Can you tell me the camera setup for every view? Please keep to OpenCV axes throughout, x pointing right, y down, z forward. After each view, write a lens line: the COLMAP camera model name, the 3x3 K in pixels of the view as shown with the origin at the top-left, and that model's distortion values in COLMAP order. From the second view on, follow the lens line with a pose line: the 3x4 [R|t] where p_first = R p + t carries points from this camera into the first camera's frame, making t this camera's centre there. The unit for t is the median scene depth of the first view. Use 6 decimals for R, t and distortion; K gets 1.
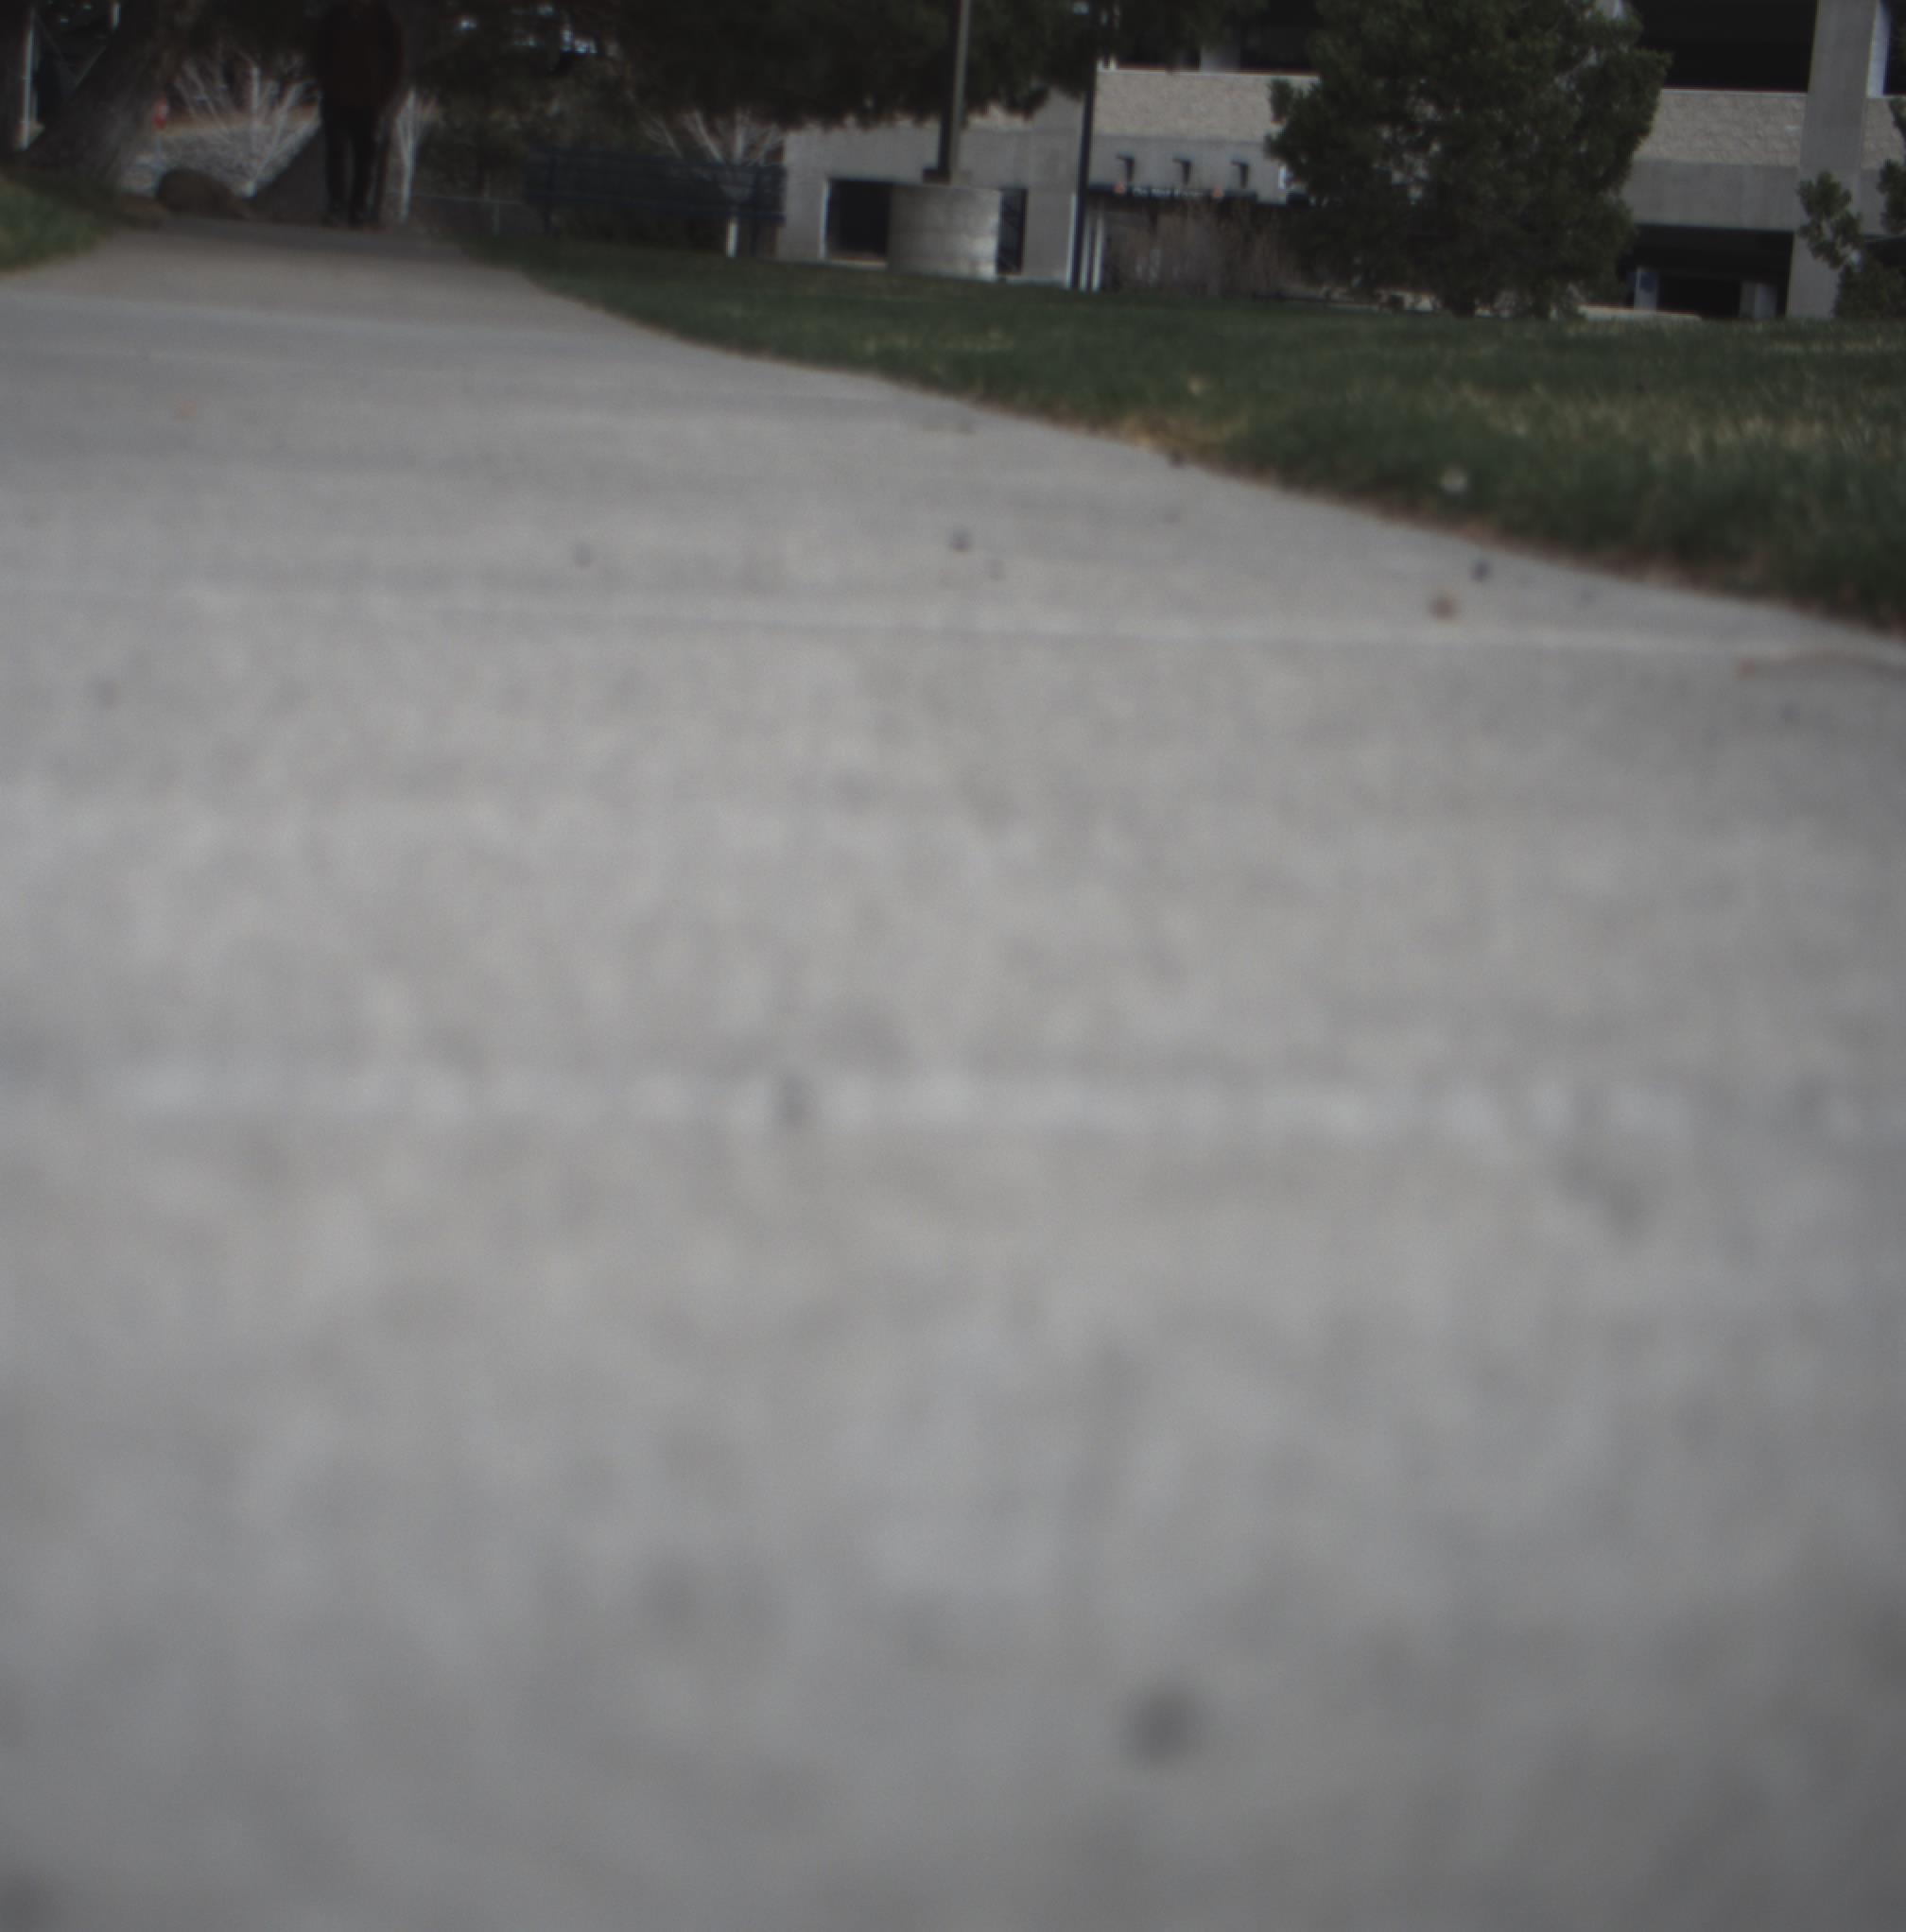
lens RADIAL K [[4687.5, 0, 739.4], [0, 4687.5, 964.0], [0, 0, 1]] dist [-0.148689, 1.034608]
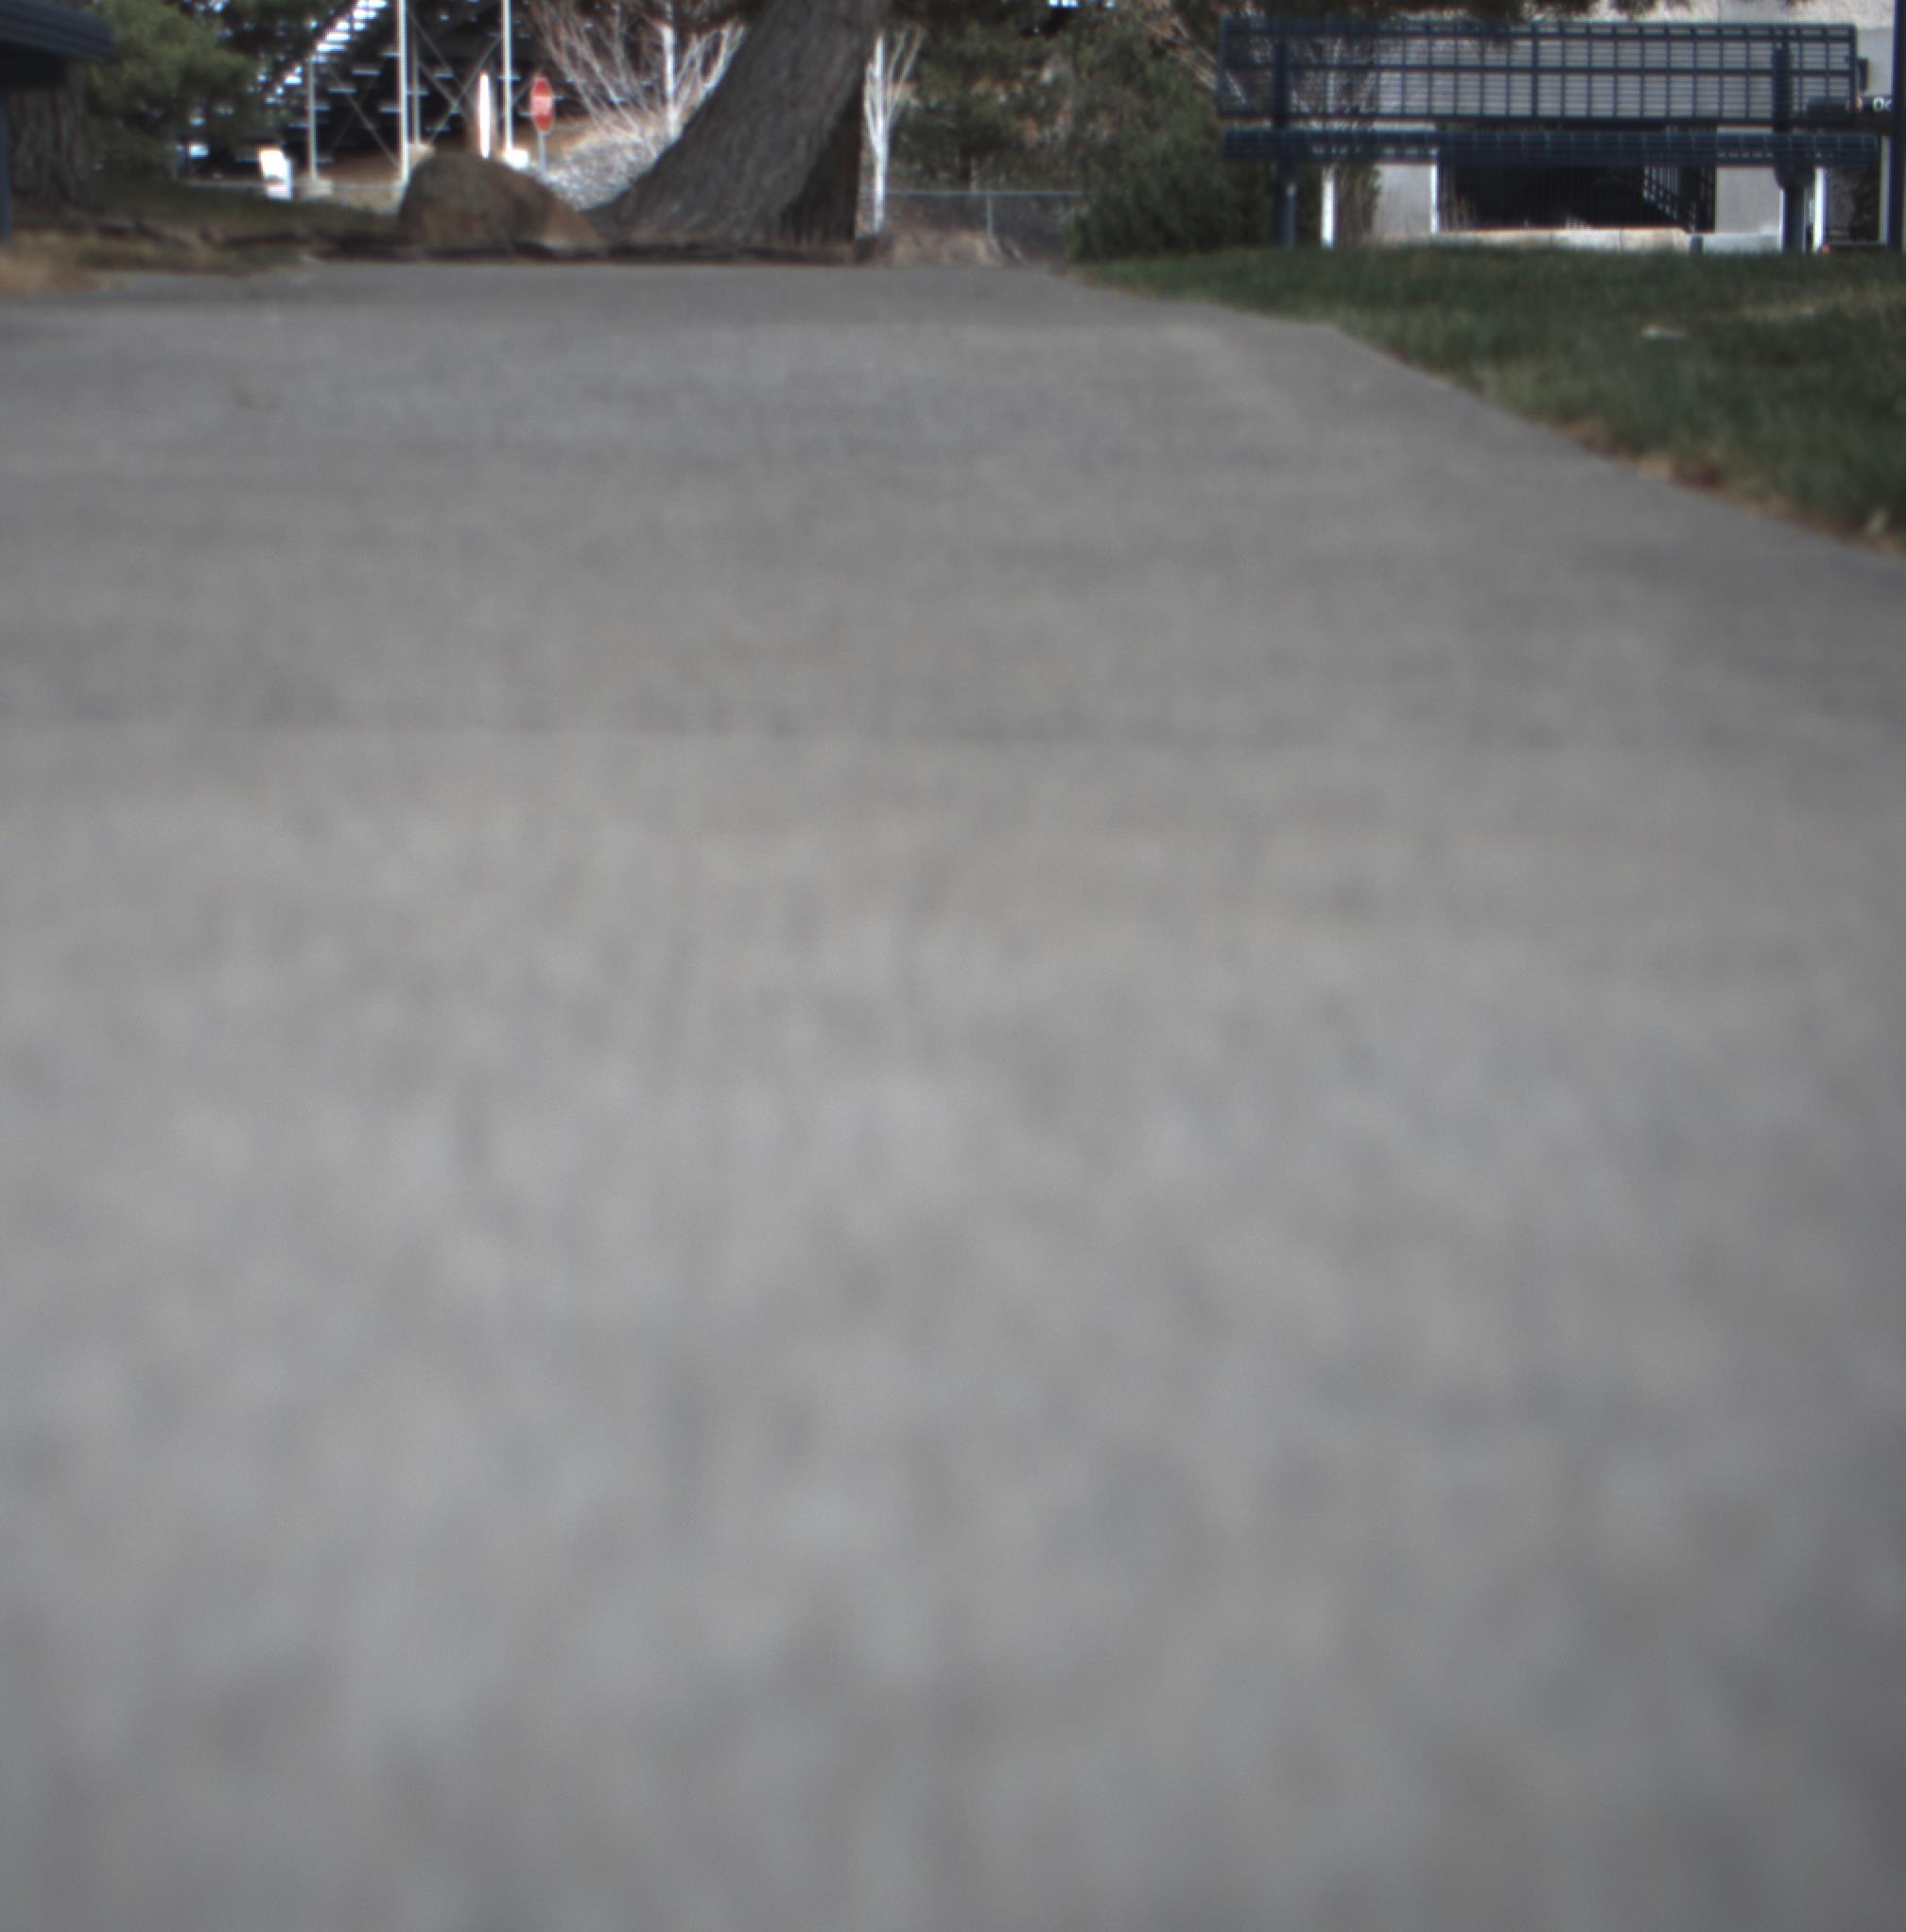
lens RADIAL K [[4687.5, 0, 739.4], [0, 4687.5, 964.0], [0, 0, 1]] dist [-0.148689, 1.034608]
pose [[0.991984, -0.065015, -0.108359, -0.021996], [0.065083, 0.997876, -0.002914, -0.042748], [0.108318, -0.004162, 0.994108, 0.266763]]
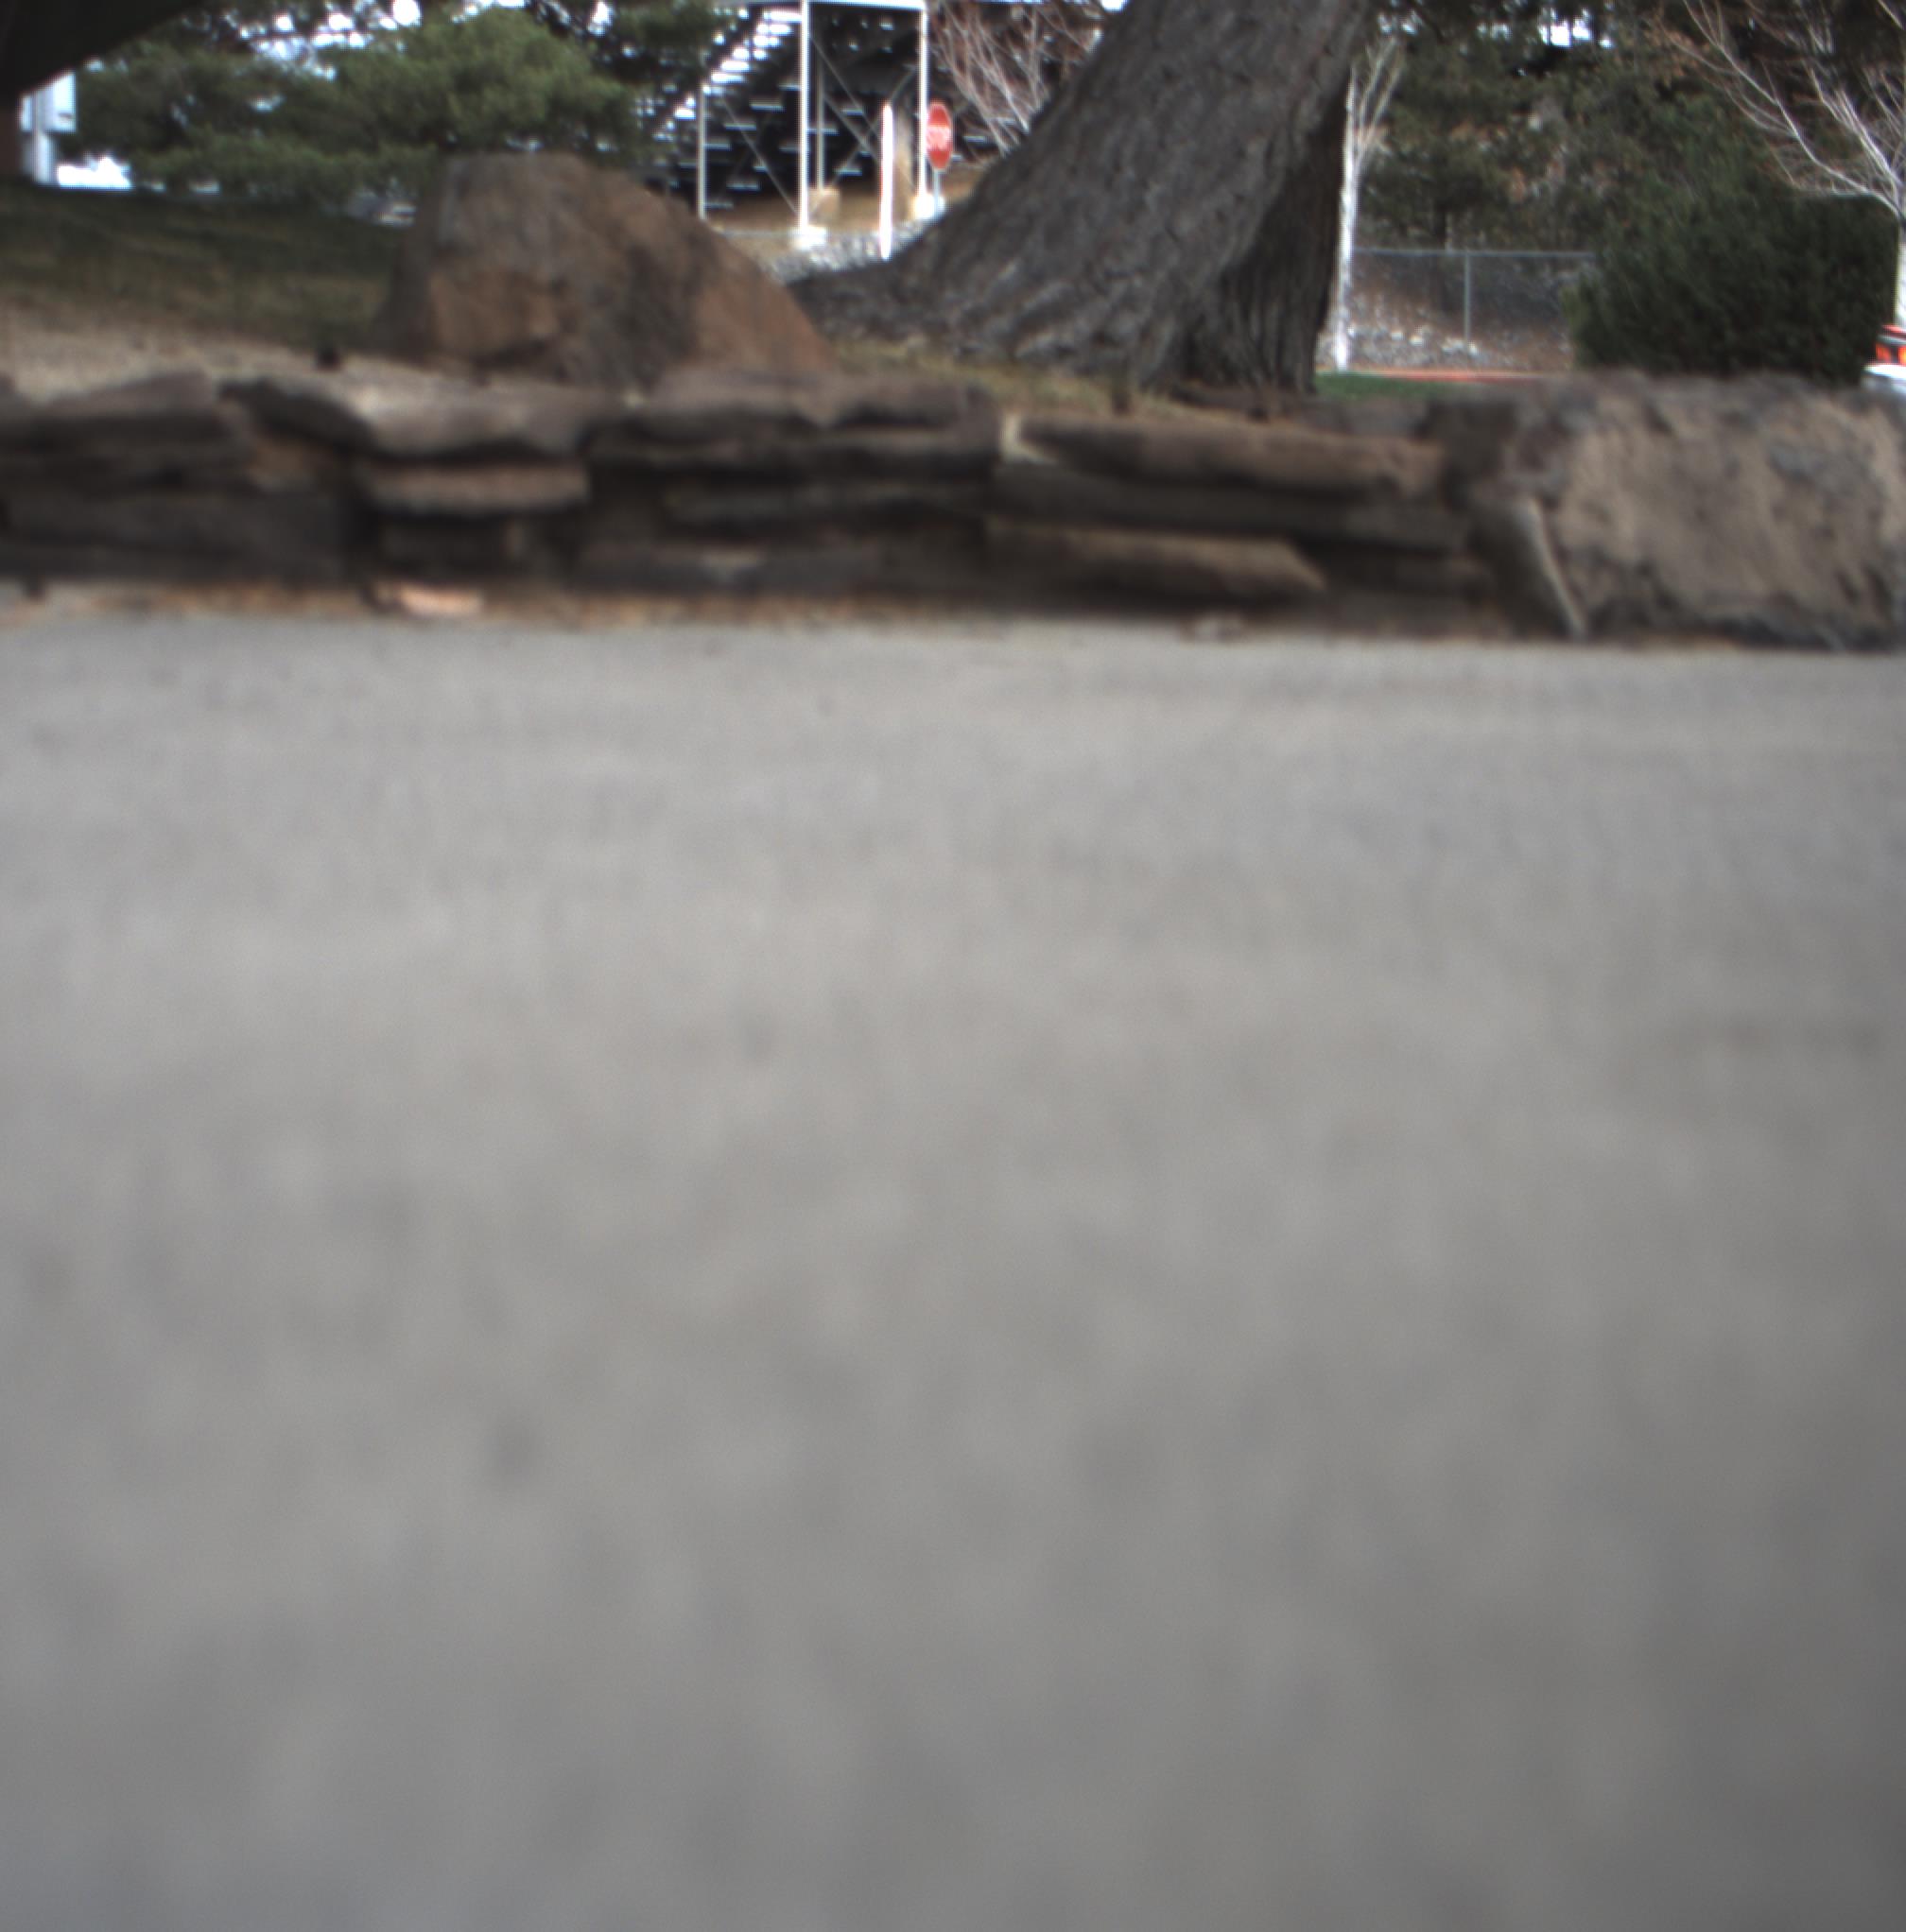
lens RADIAL K [[4687.5, 0, 739.4], [0, 4687.5, 964.0], [0, 0, 1]] dist [-0.148689, 1.034608]
pose [[0.979448, -0.037393, -0.198198, -0.032997], [0.034429, 0.999238, -0.018381, -0.064429], [0.198735, 0.011179, 0.979990, 0.396631]]
